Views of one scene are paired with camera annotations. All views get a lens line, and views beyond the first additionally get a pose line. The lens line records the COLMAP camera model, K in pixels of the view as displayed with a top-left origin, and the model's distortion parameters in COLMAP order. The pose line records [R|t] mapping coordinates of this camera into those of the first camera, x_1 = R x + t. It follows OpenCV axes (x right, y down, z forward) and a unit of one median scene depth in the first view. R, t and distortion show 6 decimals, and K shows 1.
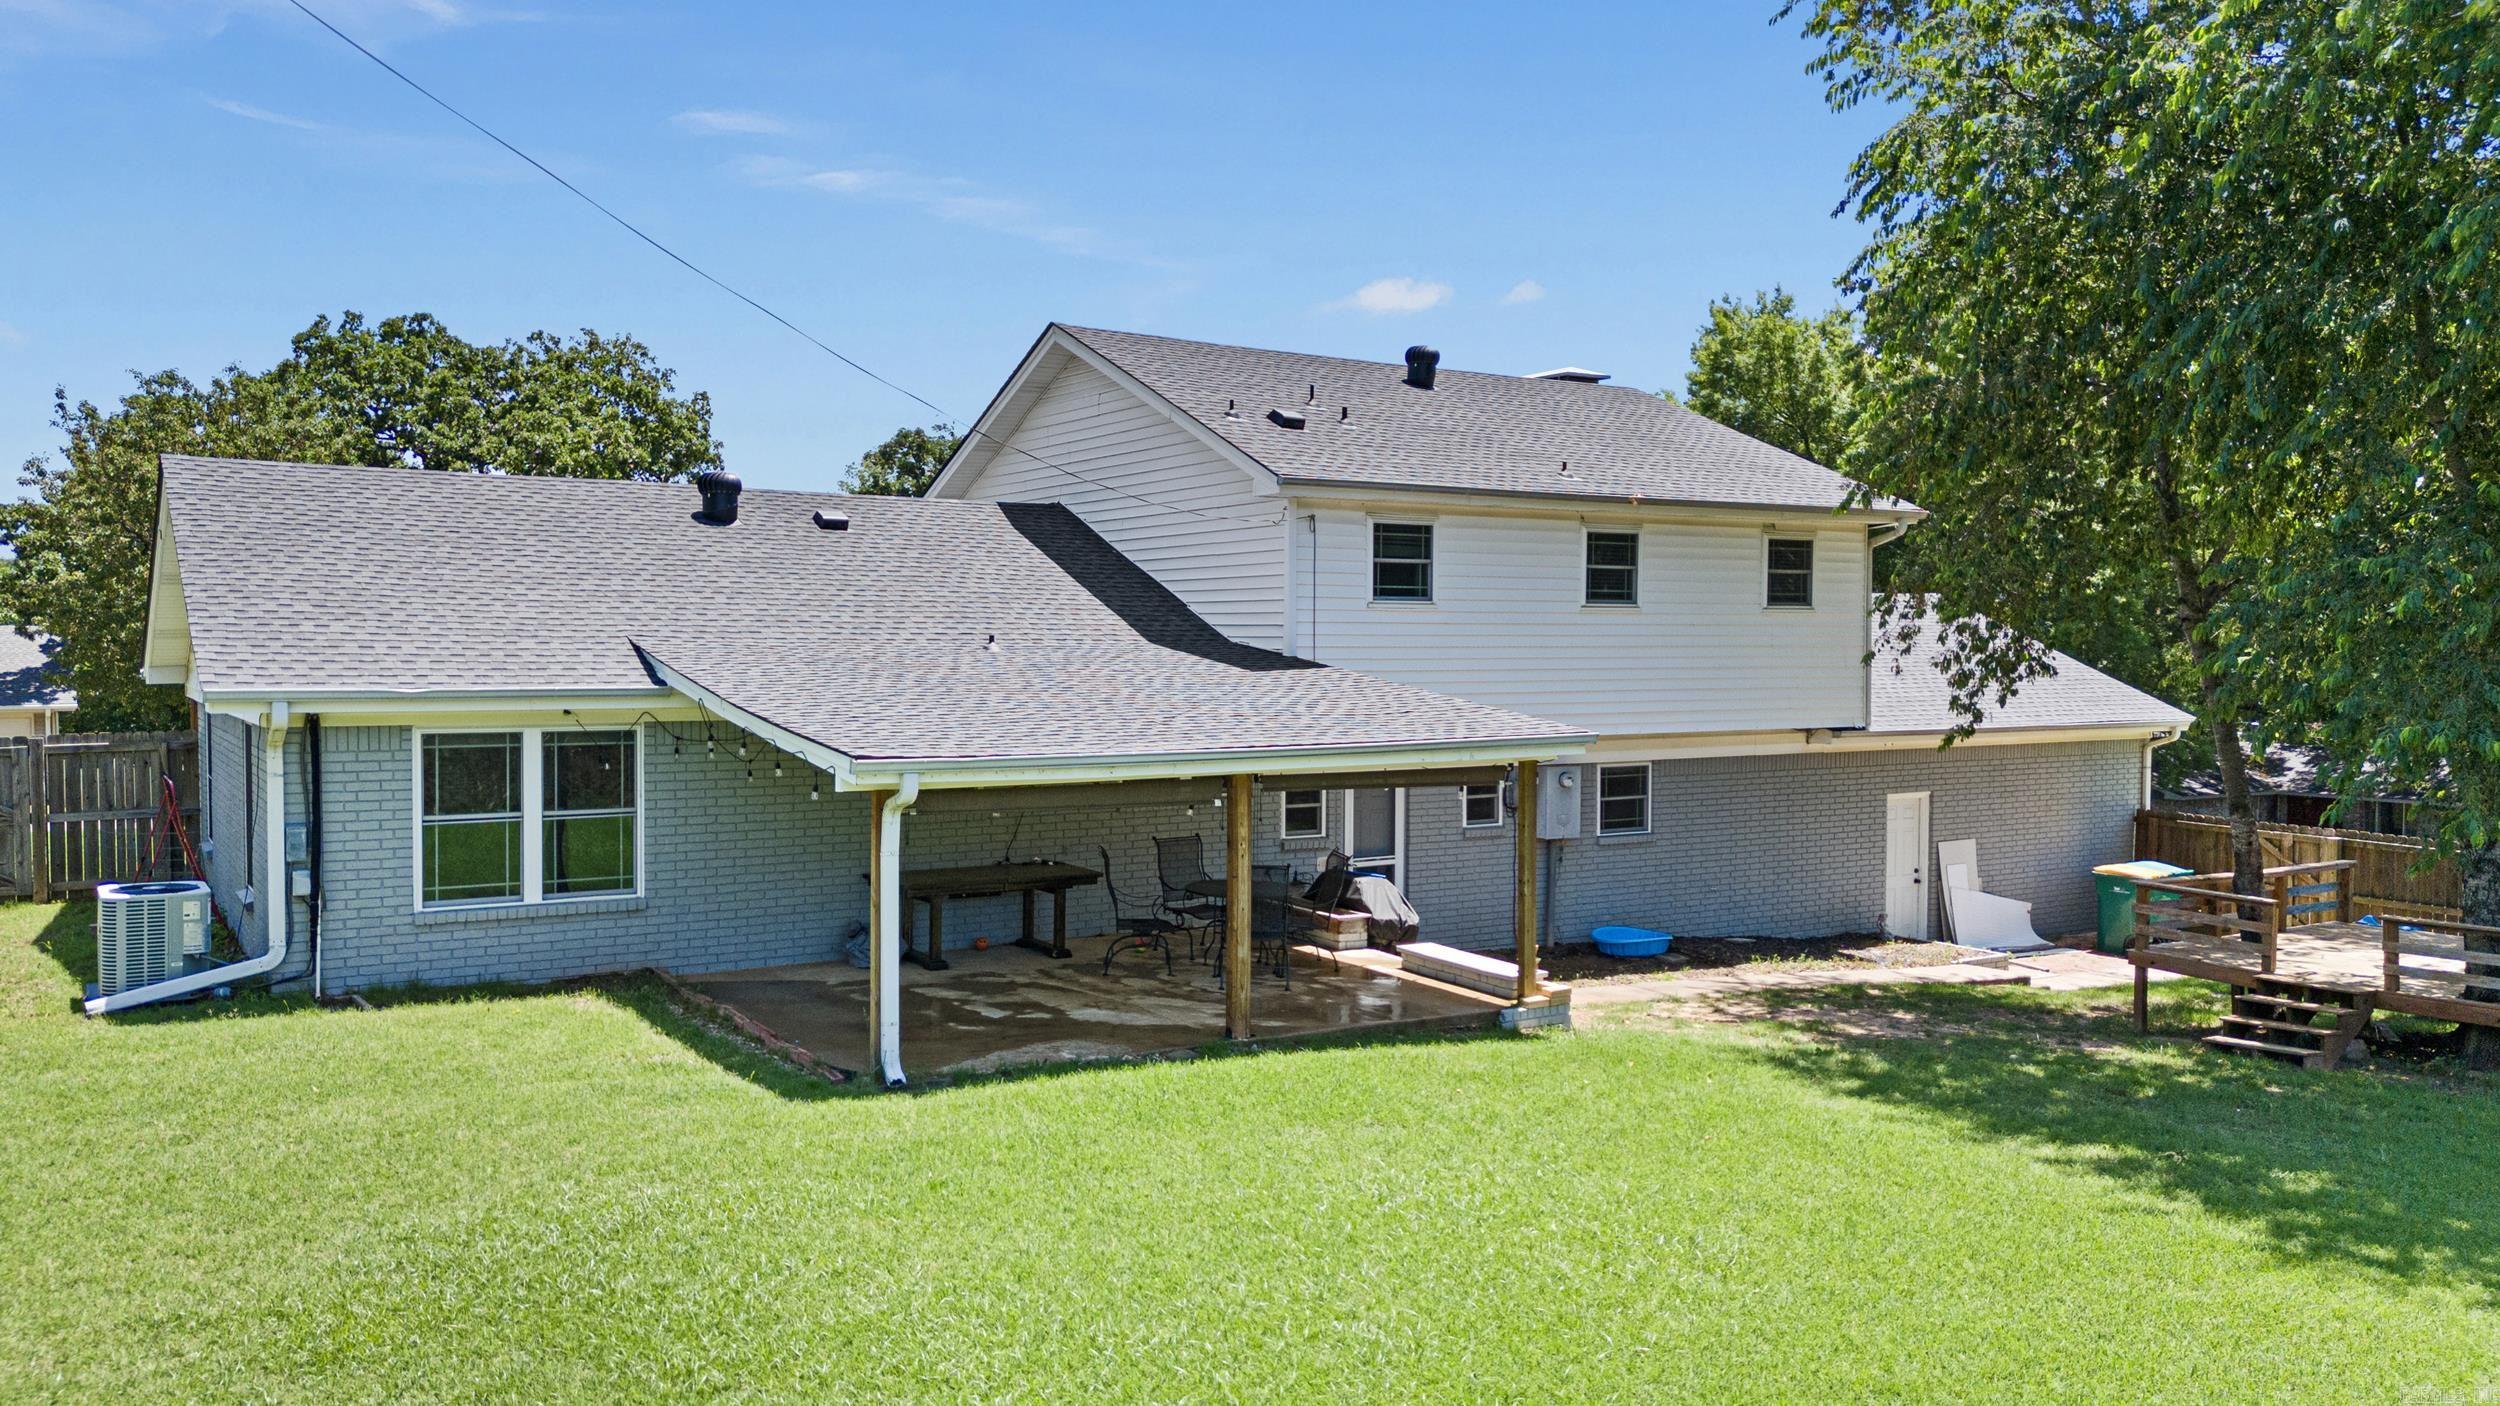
lens RADIAL K [[1769.3, 0, 1250.0], [0, 1769.3, 703.0], [0, 0, 1]] dist [0.063045, -0.055770]
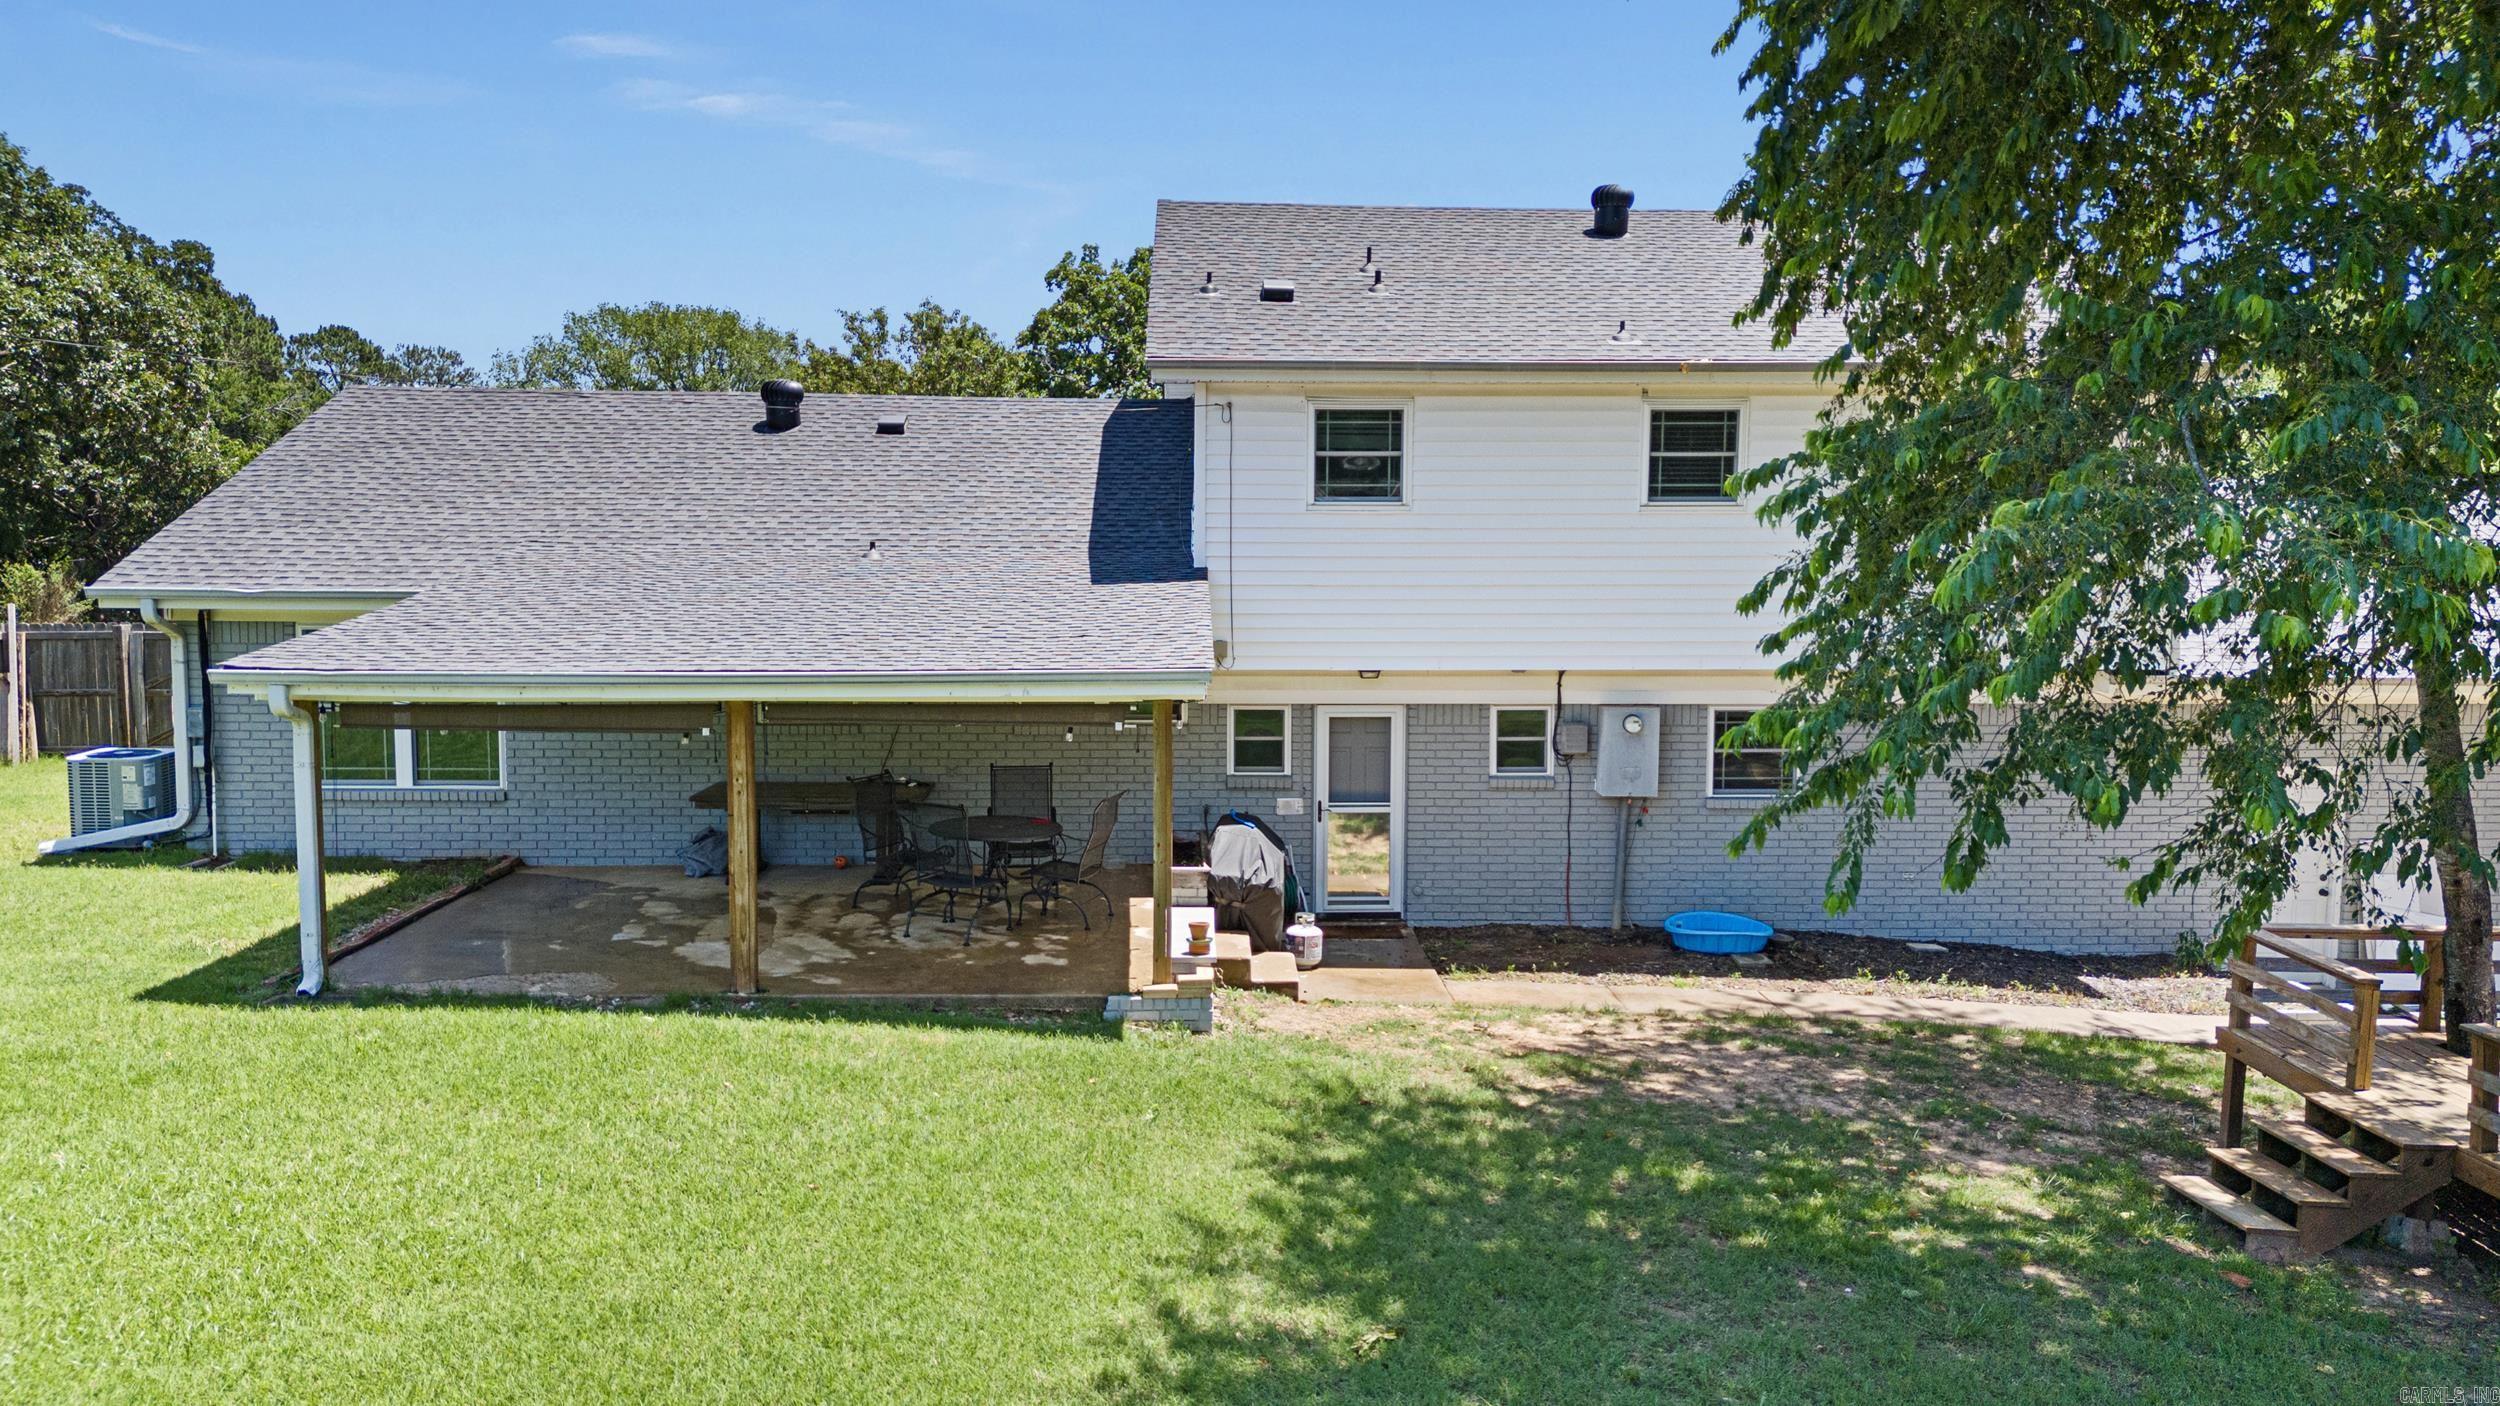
lens RADIAL K [[1771.0, 0, 1250.0], [0, 1771.0, 703.0], [0, 0, 1]] dist [0.068370, 0.000813]
pose [[0.866320, 0.046959, -0.497277, 0.470098], [-0.018527, 0.997907, 0.061958, -0.013751], [0.499146, -0.044463, 0.865377, 0.245785]]
